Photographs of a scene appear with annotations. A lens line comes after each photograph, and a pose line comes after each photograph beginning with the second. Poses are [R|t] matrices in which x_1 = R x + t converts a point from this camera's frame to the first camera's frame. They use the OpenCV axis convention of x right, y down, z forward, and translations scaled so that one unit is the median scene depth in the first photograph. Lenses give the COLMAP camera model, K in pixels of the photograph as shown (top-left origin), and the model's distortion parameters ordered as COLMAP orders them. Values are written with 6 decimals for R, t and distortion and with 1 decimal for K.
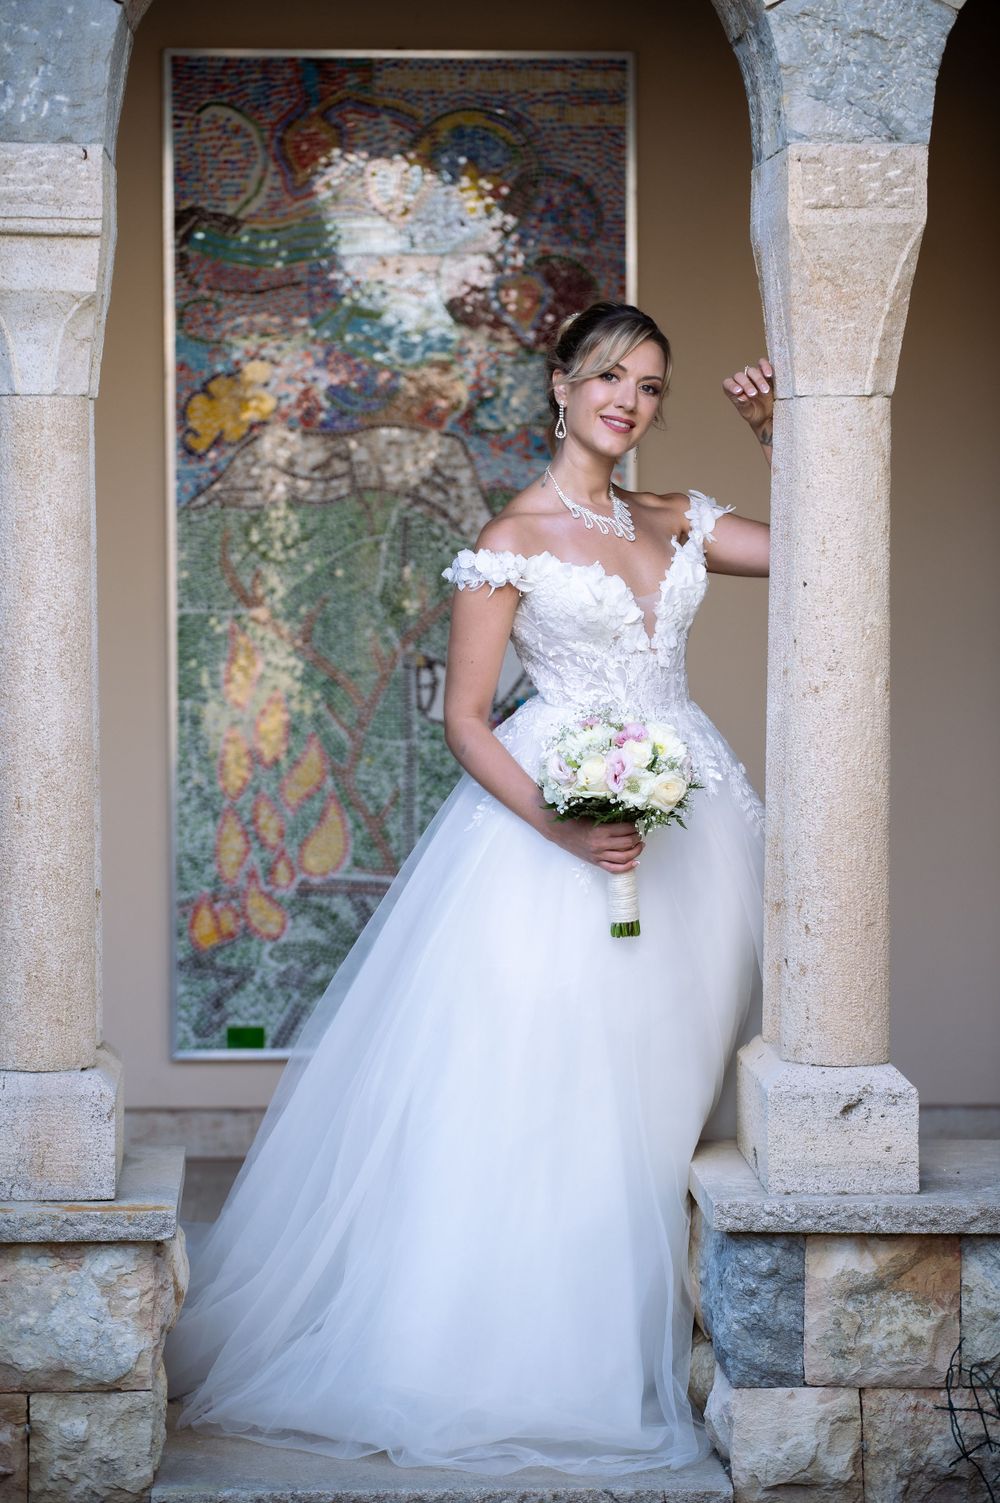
lens RADIAL K [[4706.4, 0, 500.0], [0, 4706.4, 751.5], [0, 0, 1]] dist [0.478807, -0.519878]
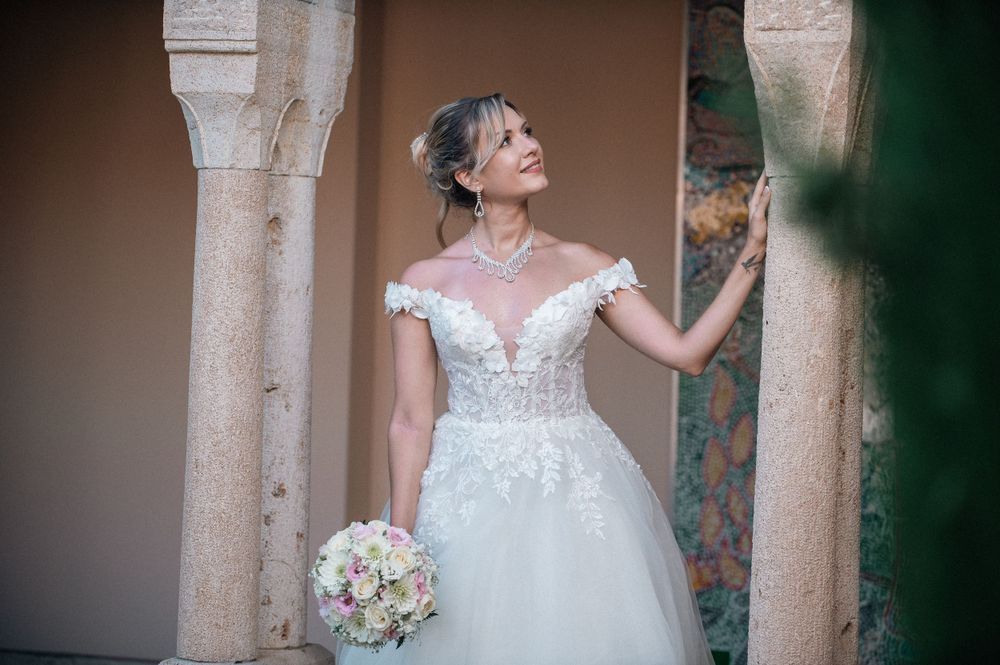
lens RADIAL K [[2865.4, 0, 500.0], [0, 2865.4, 332.5], [0, 0, 1]] dist [0.123762, 1.272653]
pose [[0.938022, 0.031672, -0.345127, 0.181463], [-0.048836, 0.997959, -0.041148, 0.001917], [0.343119, 0.055453, 0.937654, 0.167065]]
